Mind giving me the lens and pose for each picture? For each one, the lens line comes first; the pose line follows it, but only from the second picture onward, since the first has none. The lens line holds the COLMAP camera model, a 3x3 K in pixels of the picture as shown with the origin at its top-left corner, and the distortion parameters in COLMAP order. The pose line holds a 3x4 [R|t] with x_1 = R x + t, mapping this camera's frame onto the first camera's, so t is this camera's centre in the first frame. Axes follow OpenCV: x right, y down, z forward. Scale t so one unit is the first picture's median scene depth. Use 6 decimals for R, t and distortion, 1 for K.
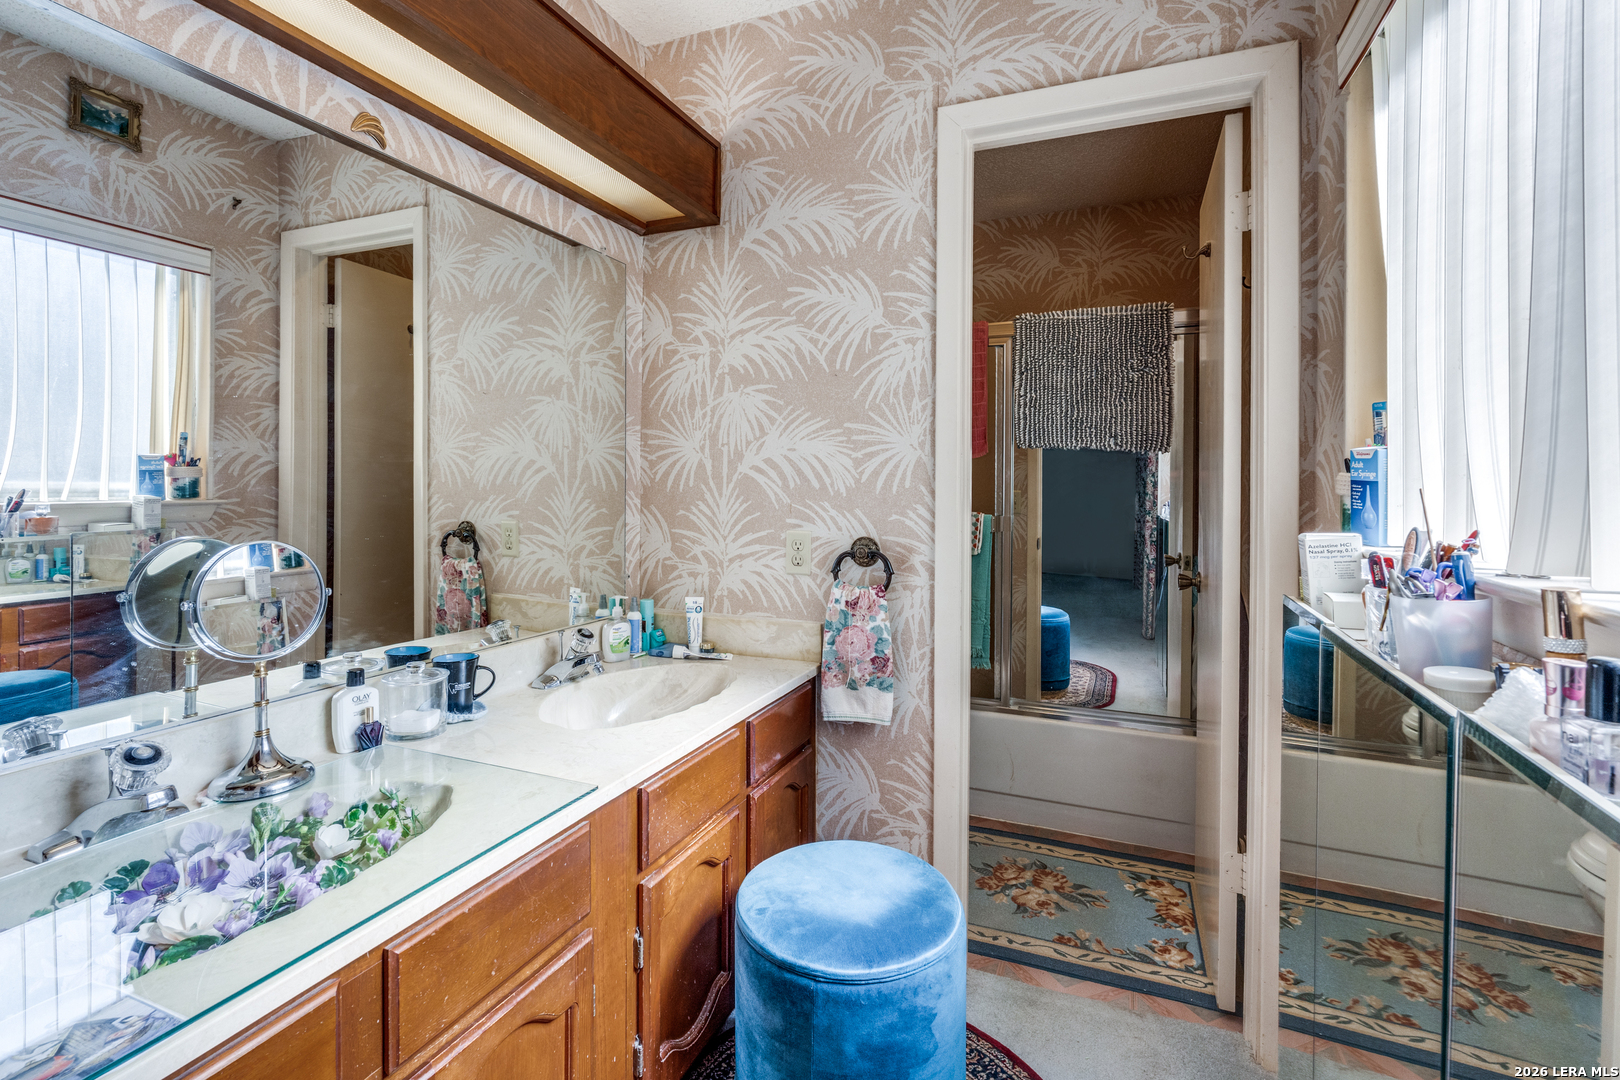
lens RADIAL K [[741.2, 0, 808.6], [0, 741.2, 515.5], [0, 0, 1]] dist [-0.003519, 0.000235]
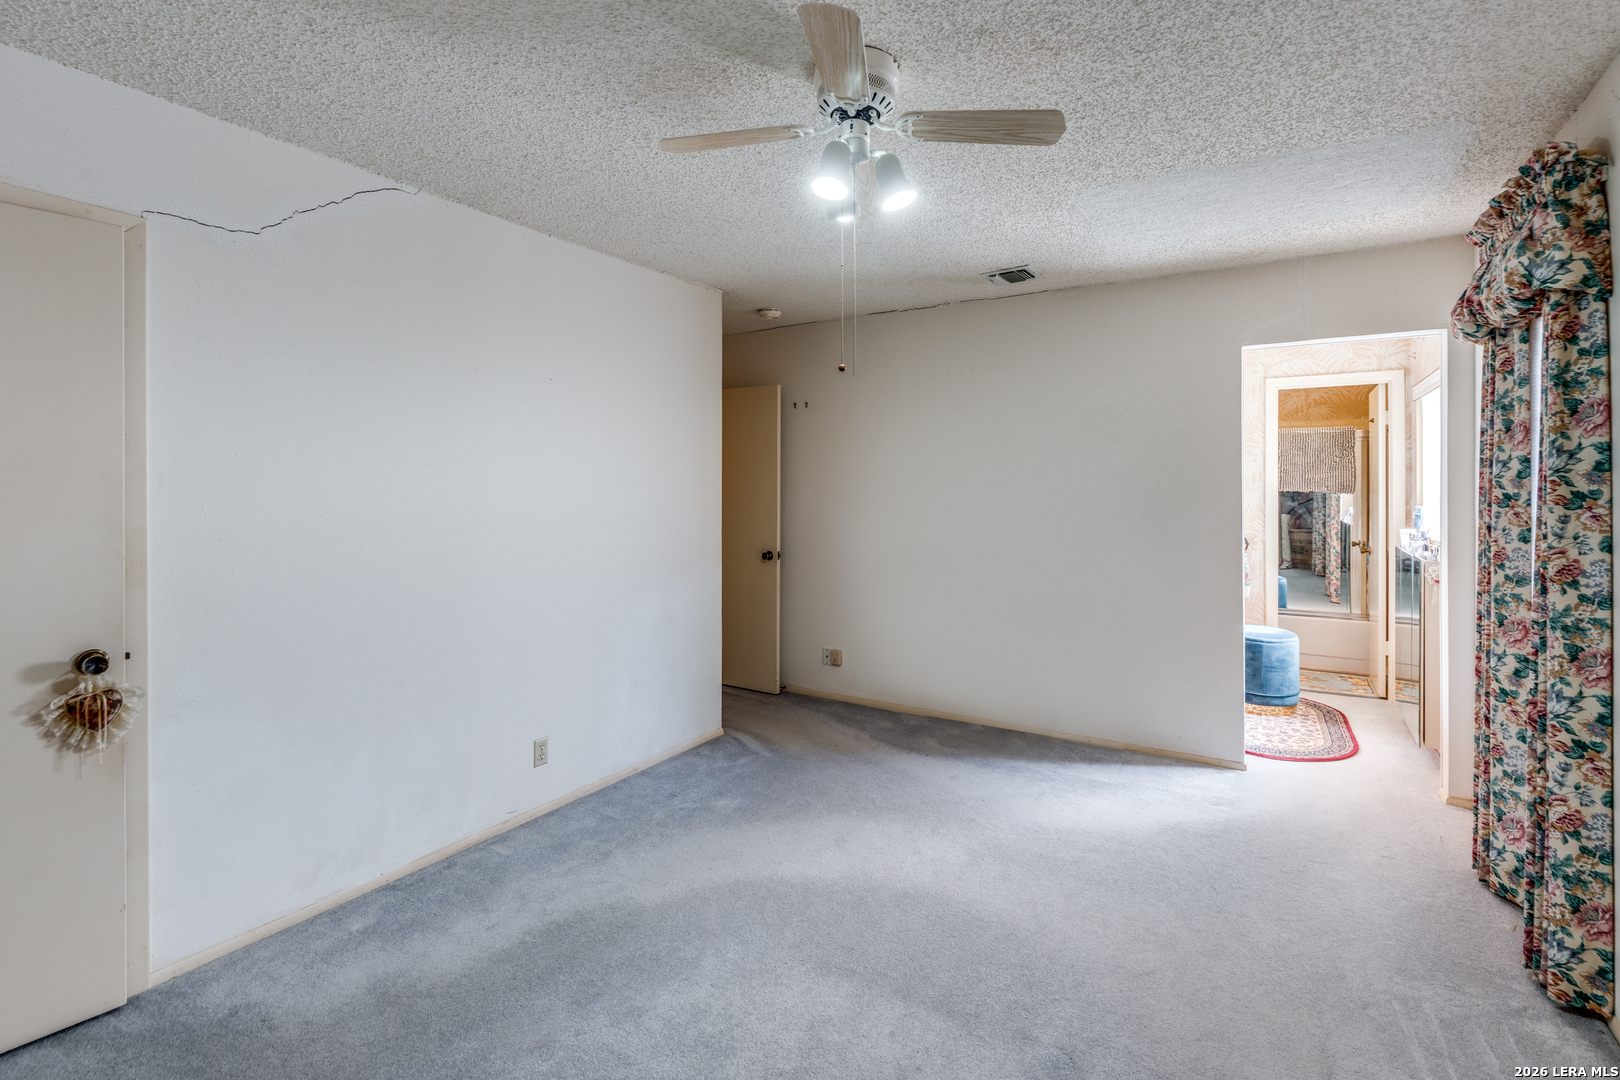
lens RADIAL K [[741.2, 0, 808.6], [0, 741.2, 515.5], [0, 0, 1]] dist [-0.003519, 0.000235]
pose [[0.986852, -0.005273, -0.161541, -1.062997], [0.004201, 0.999967, -0.006974, -0.016601], [0.161572, 0.006204, 0.986841, -2.005698]]
